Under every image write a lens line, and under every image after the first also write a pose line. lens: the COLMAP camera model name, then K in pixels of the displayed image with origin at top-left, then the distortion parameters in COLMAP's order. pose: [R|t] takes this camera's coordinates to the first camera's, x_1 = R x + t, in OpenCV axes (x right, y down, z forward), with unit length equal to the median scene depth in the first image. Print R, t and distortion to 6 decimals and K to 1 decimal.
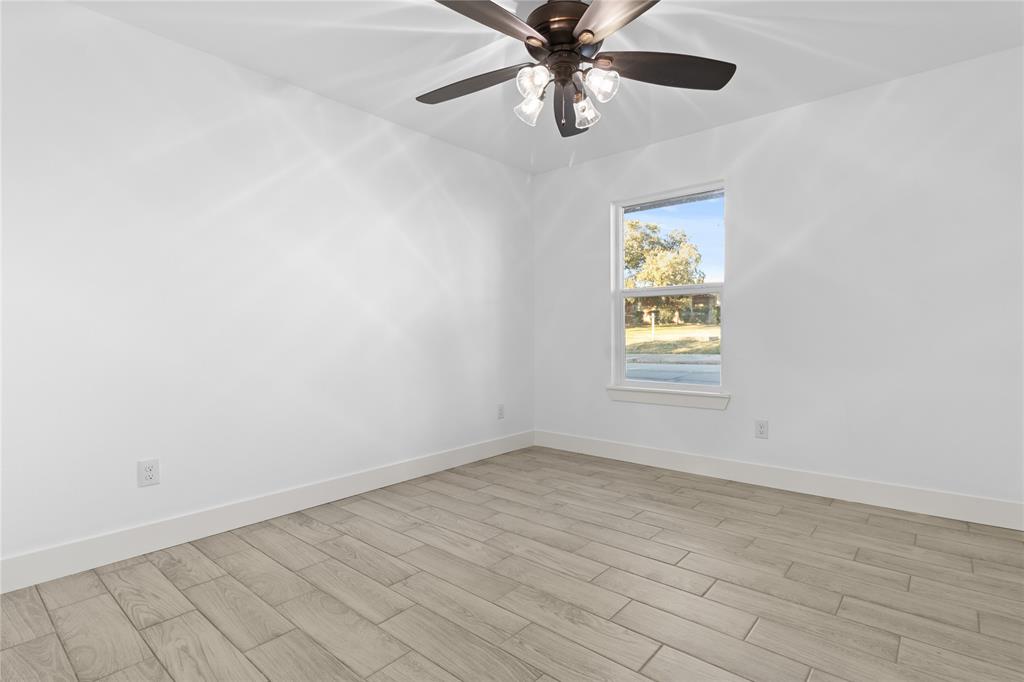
lens RADIAL K [[511.4, 0, 524.8], [0, 511.4, 330.2], [0, 0, 1]] dist [0.009797, -0.010481]
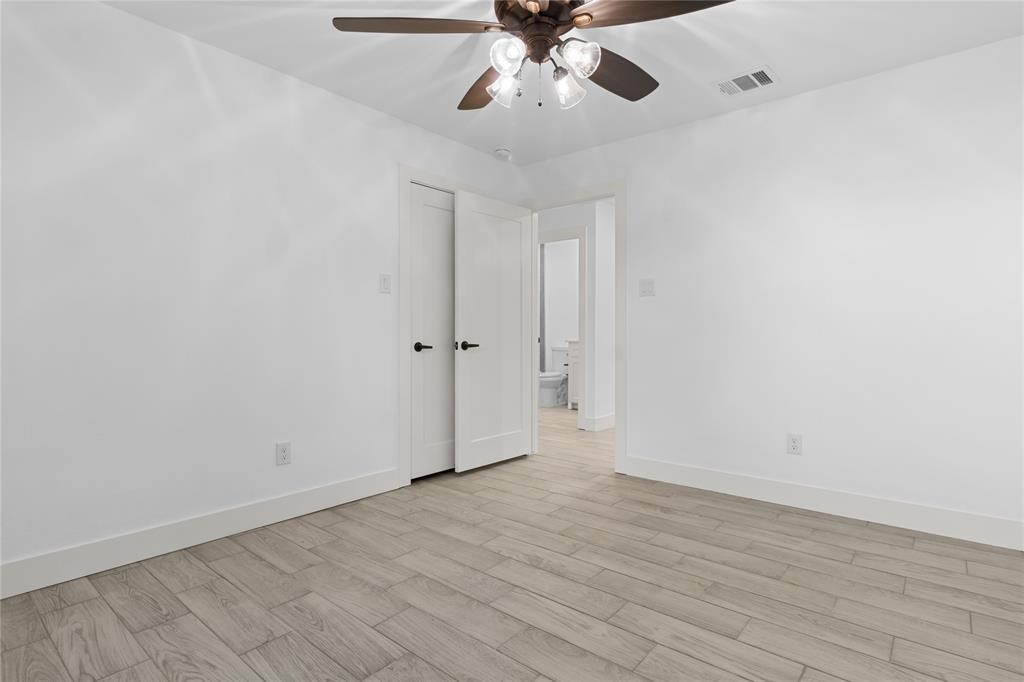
lens RADIAL K [[511.4, 0, 524.8], [0, 511.4, 330.2], [0, 0, 1]] dist [0.009797, -0.010481]
pose [[-0.999951, 0.004562, -0.008818, 0.118732], [0.004526, 0.999981, 0.004105, -0.008315], [0.008837, 0.004065, -0.999953, 2.023270]]
